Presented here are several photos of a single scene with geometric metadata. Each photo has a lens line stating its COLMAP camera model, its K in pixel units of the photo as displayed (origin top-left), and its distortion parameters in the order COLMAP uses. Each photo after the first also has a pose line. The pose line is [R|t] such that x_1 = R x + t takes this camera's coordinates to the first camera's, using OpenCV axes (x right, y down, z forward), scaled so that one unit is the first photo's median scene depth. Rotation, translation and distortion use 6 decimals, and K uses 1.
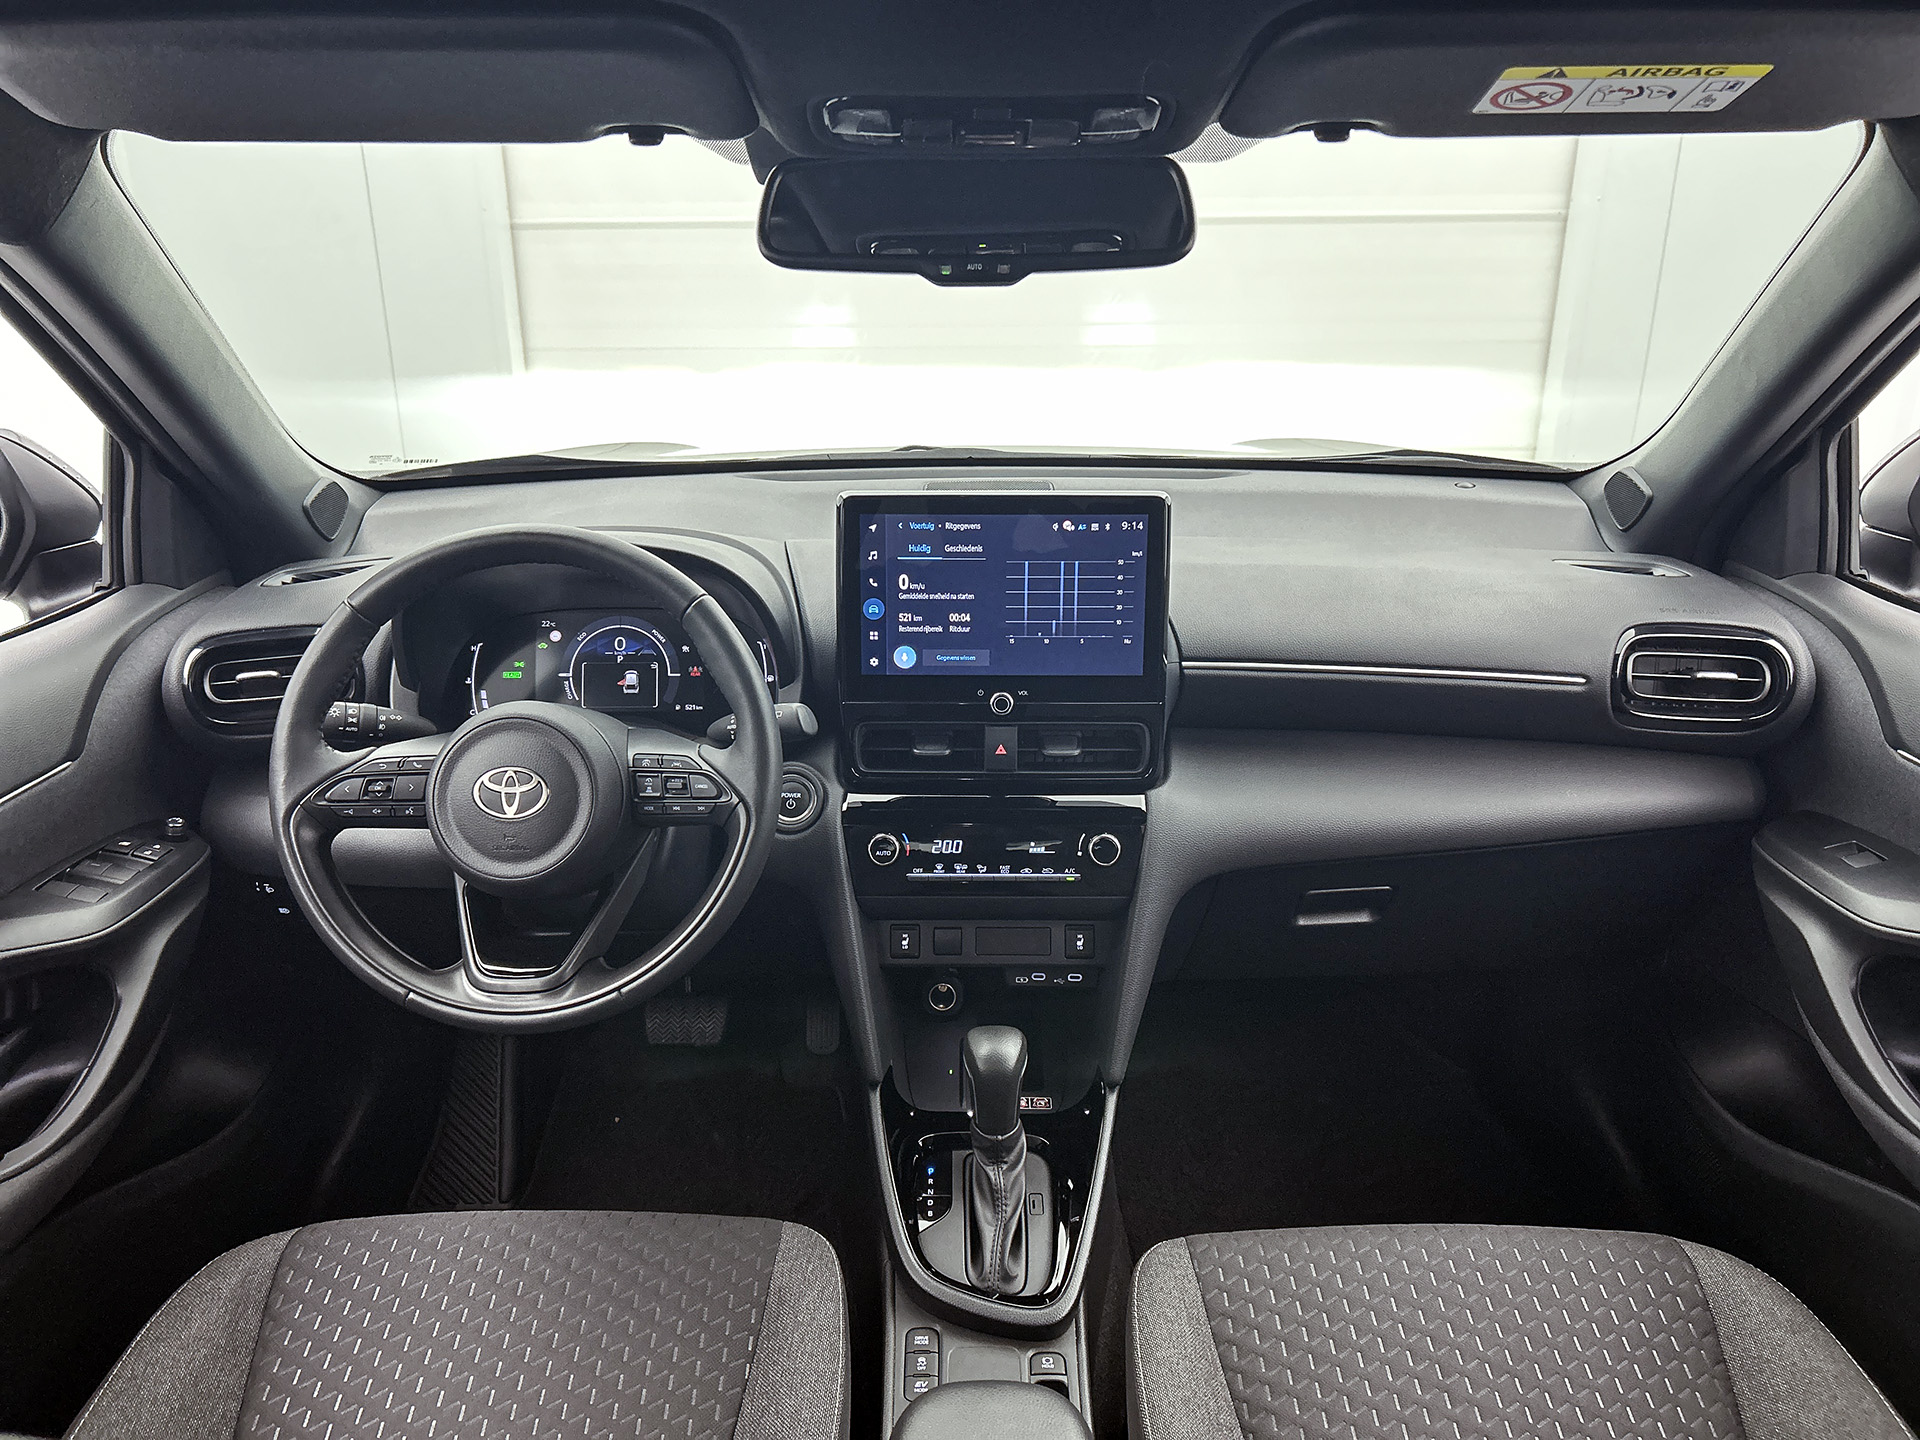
lens RADIAL K [[1457.6, 0, 962.4], [0, 1457.6, 724.6], [0, 0, 1]] dist [0.044185, -0.059276]
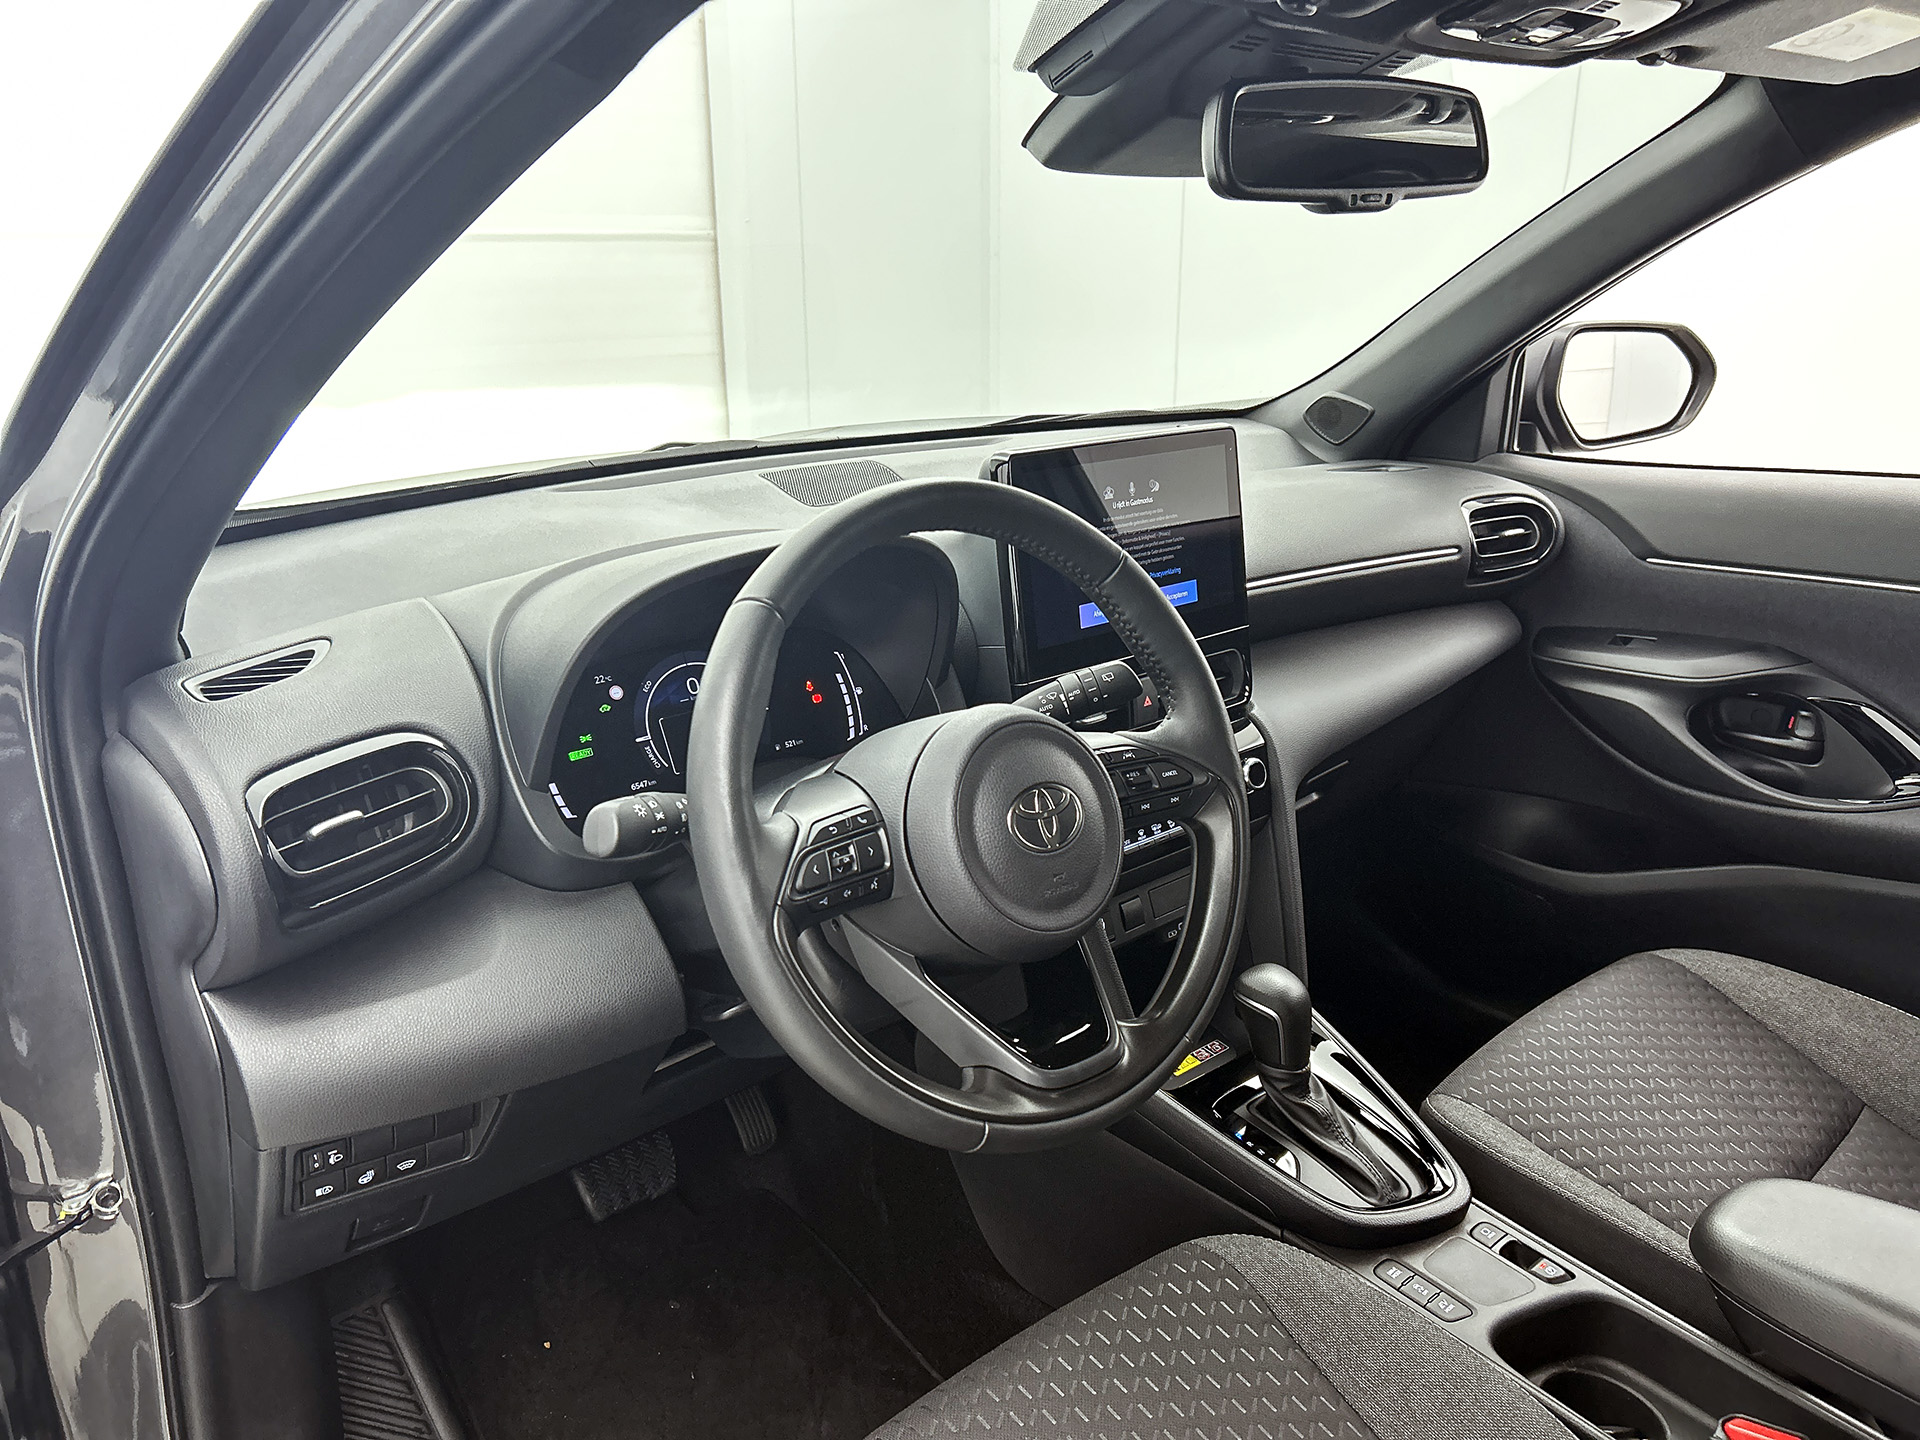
lens RADIAL K [[1457.6, 0, 976.0], [0, 1457.6, 722.1], [0, 0, 1]] dist [0.044185, -0.059276]
pose [[0.743114, -0.209667, 0.635469, -0.685837], [0.230804, 0.971679, 0.050696, -0.045227], [-0.628101, 0.108996, 0.770460, 0.334200]]
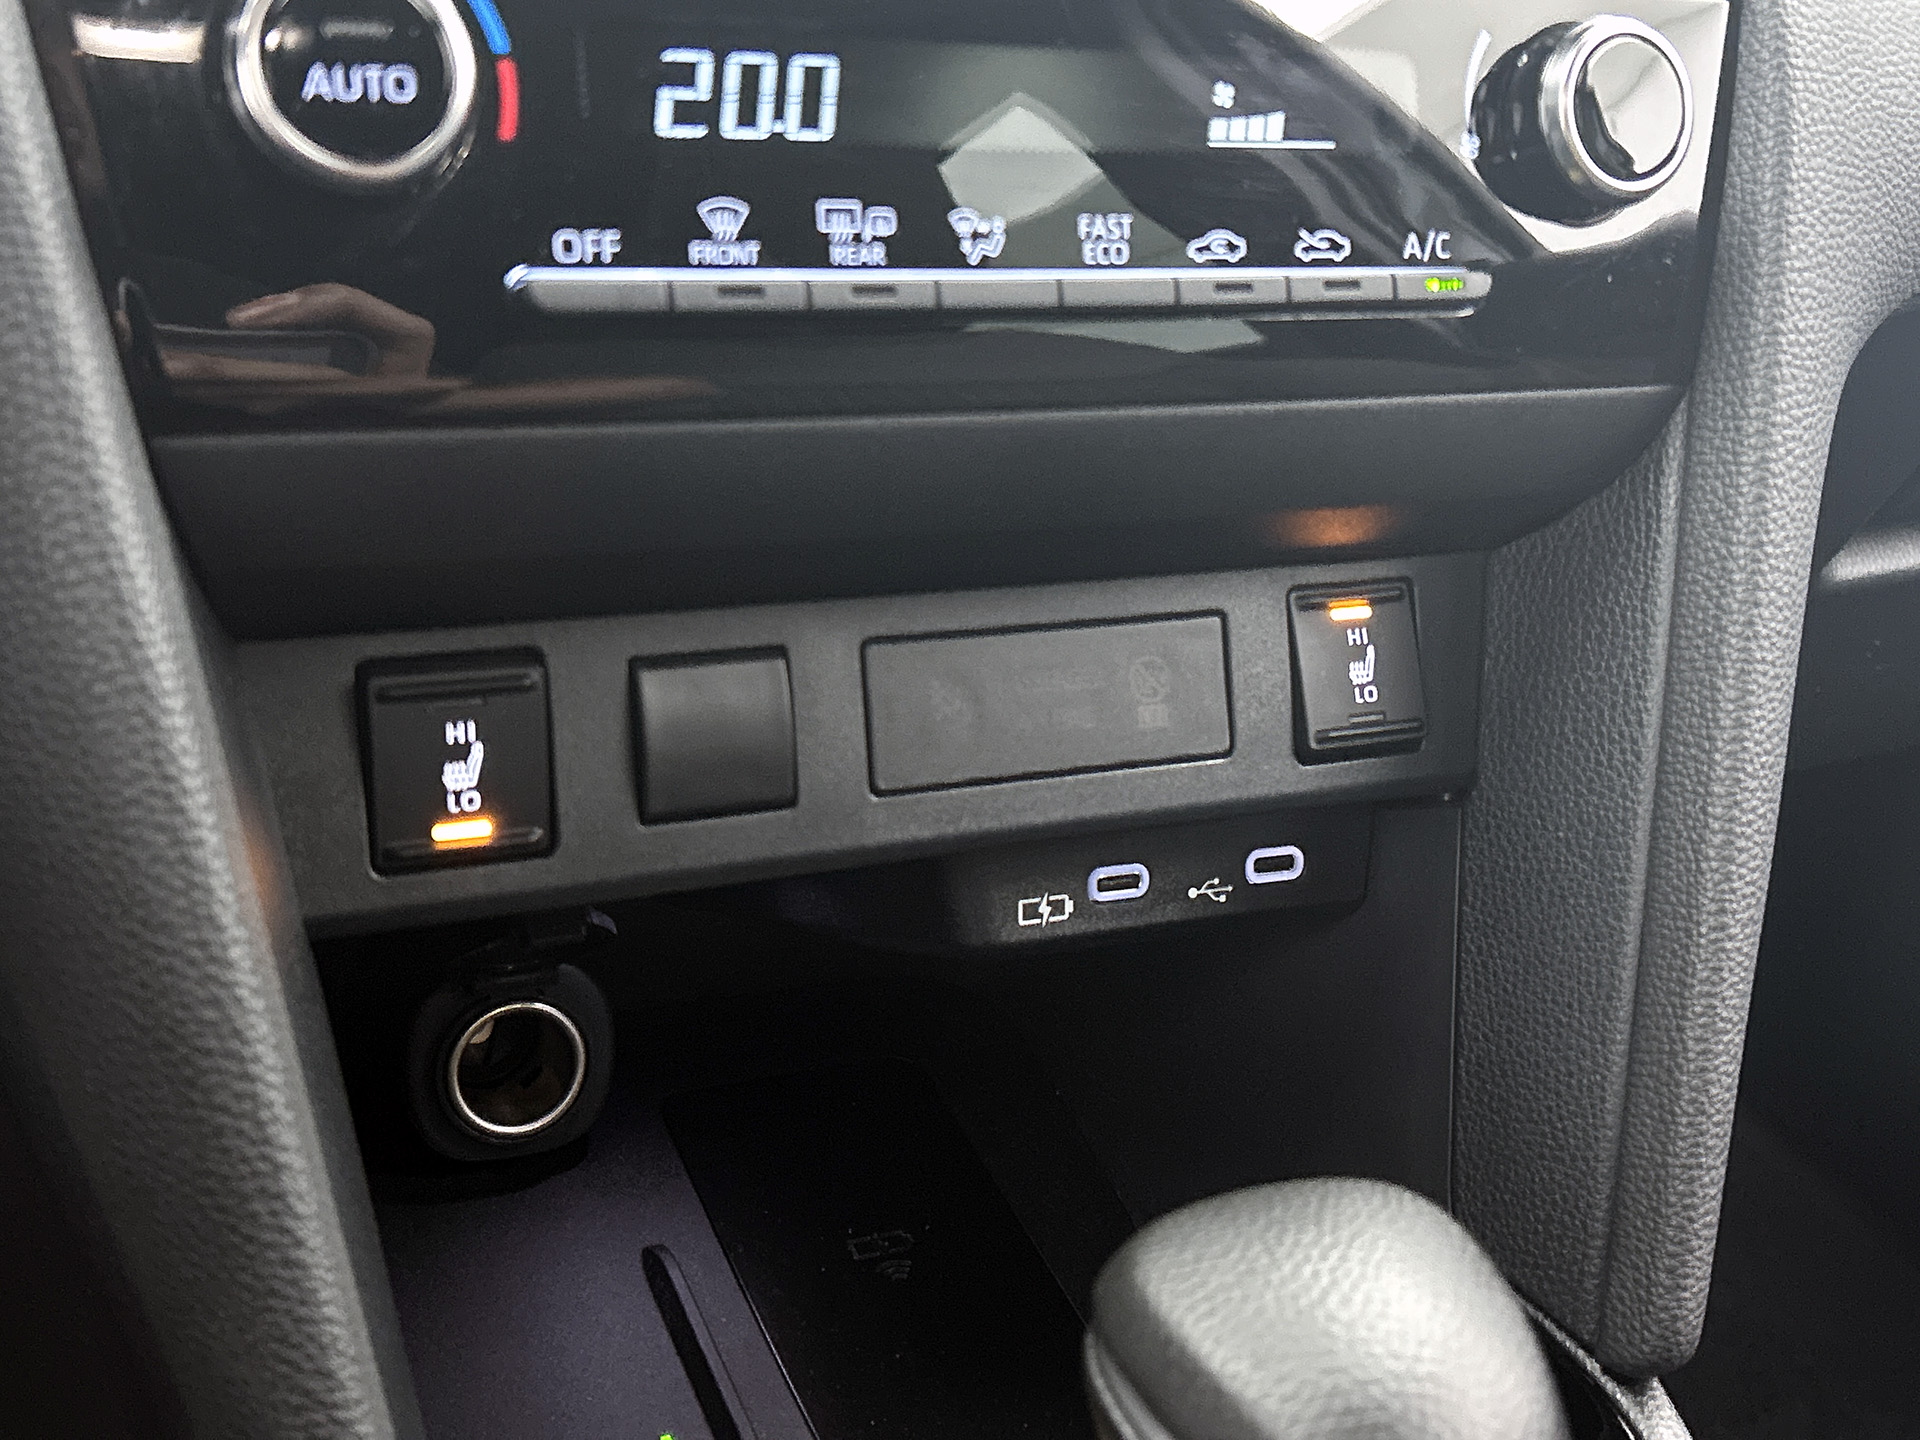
lens RADIAL K [[2213.6, 0, 956.0], [0, 2213.6, 688.3], [0, 0, 1]] dist [0.027679, 0.000000]
pose [[0.899437, -0.085496, 0.428607, -0.097307], [0.063027, 0.995802, 0.066373, 0.133106], [-0.432483, -0.032684, 0.901050, 0.787313]]
